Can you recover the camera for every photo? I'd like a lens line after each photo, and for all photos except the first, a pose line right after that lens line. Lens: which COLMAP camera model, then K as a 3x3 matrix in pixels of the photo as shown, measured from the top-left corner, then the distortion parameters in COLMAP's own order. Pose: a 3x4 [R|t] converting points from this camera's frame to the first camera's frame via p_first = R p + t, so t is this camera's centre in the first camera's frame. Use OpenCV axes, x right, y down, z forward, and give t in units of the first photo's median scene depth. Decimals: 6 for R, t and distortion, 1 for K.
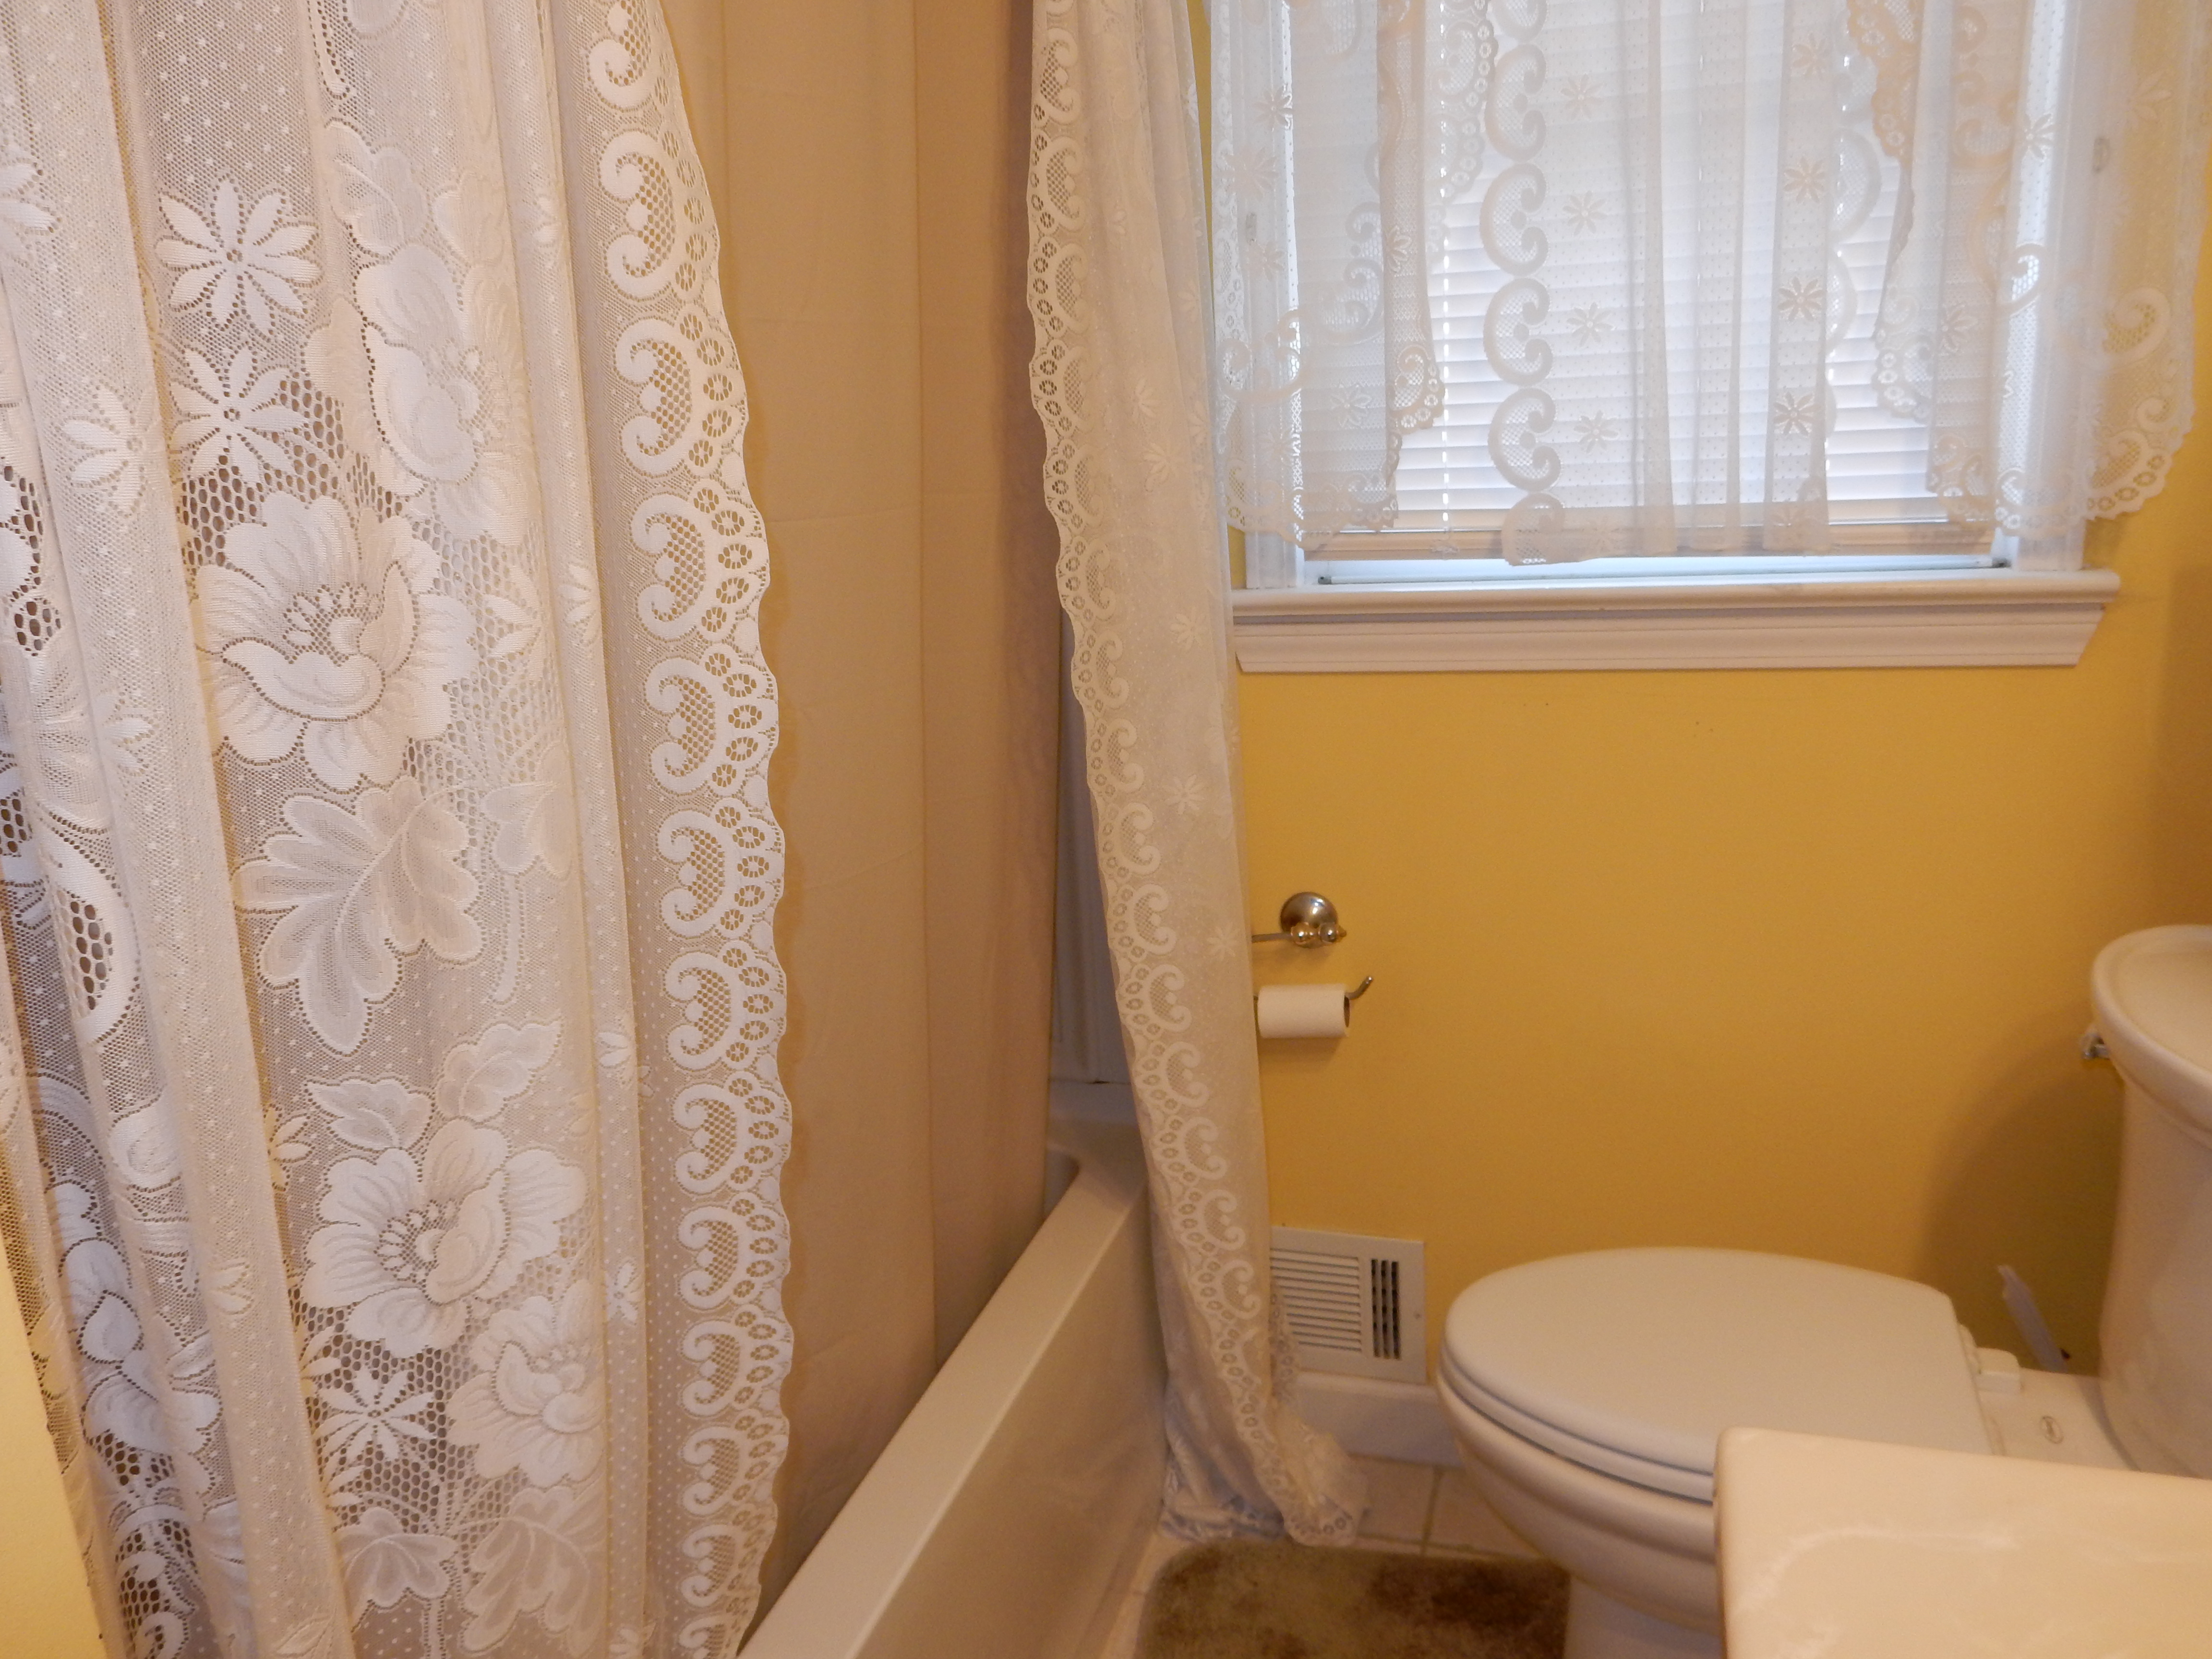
lens RADIAL K [[1630.5, 0, 1099.9], [0, 1630.5, 824.6], [0, 0, 1]] dist [-0.003013, 0.004196]
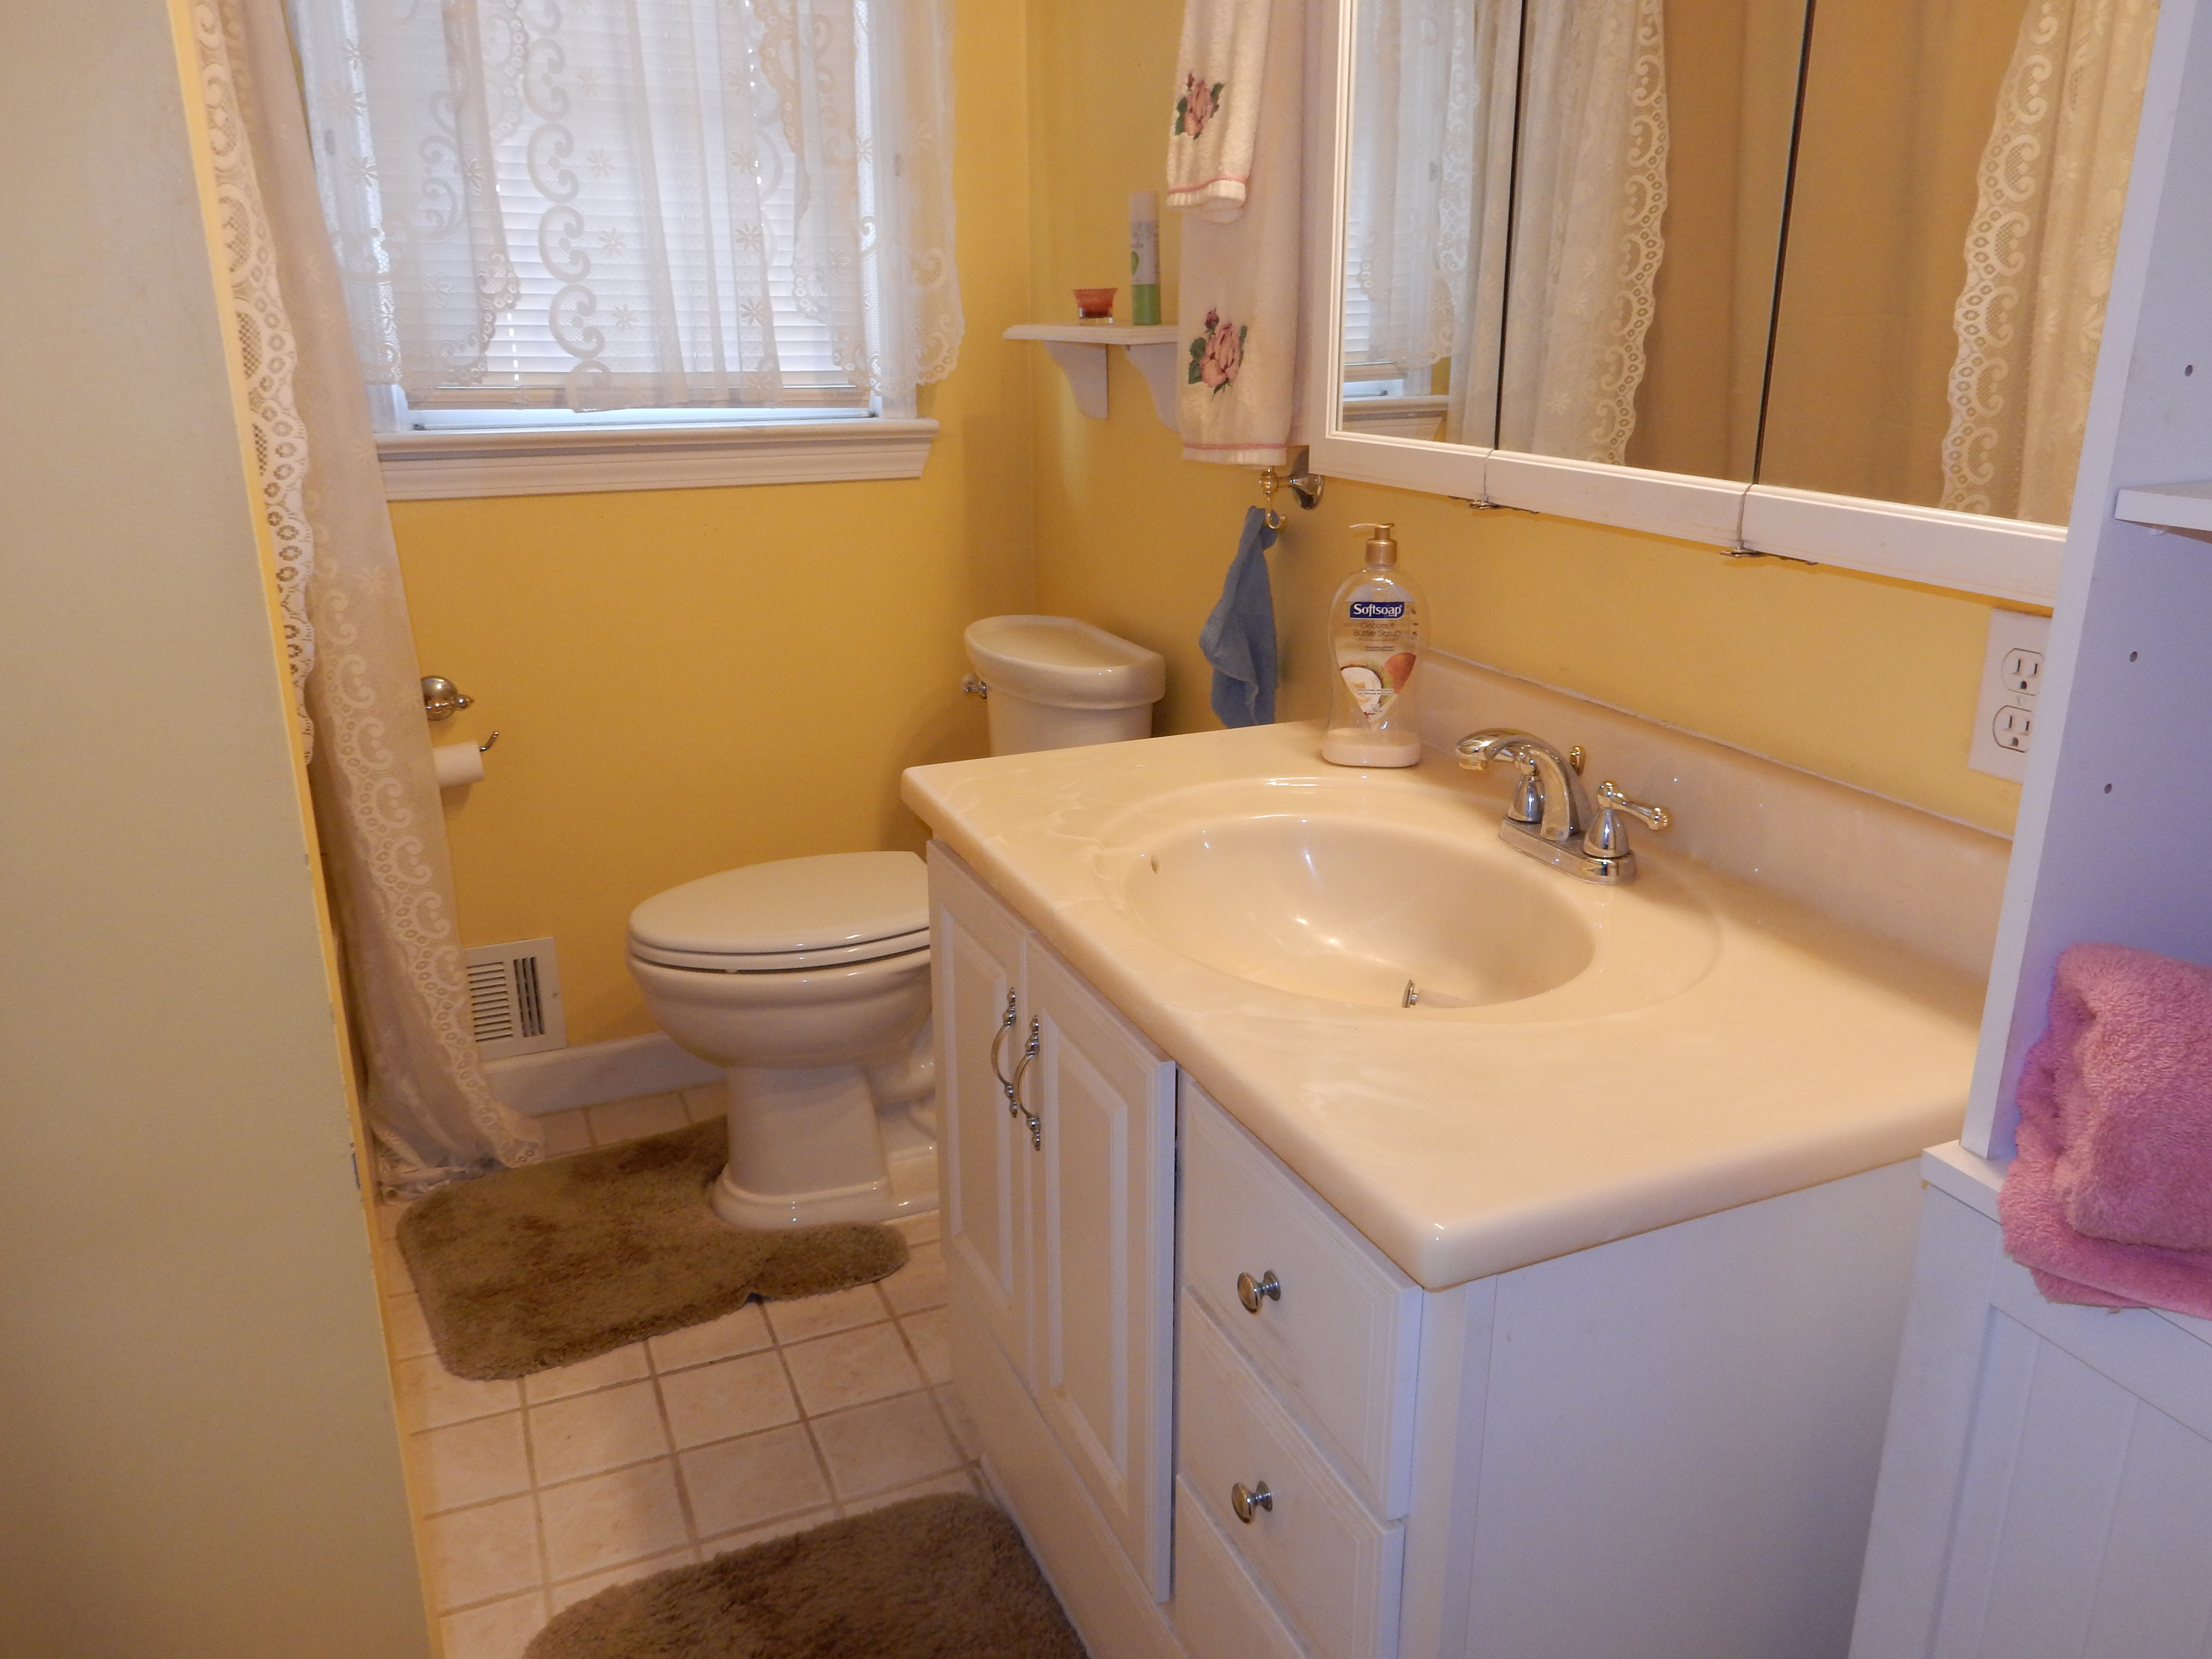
lens RADIAL K [[1630.5, 0, 1111.0], [0, 1630.5, 833.4], [0, 0, 1]] dist [-0.003013, 0.004196]
pose [[0.748616, -0.147866, 0.646305, -0.385260], [0.122289, 0.988883, 0.084595, 0.145744], [-0.651628, 0.015707, 0.758376, -0.383033]]
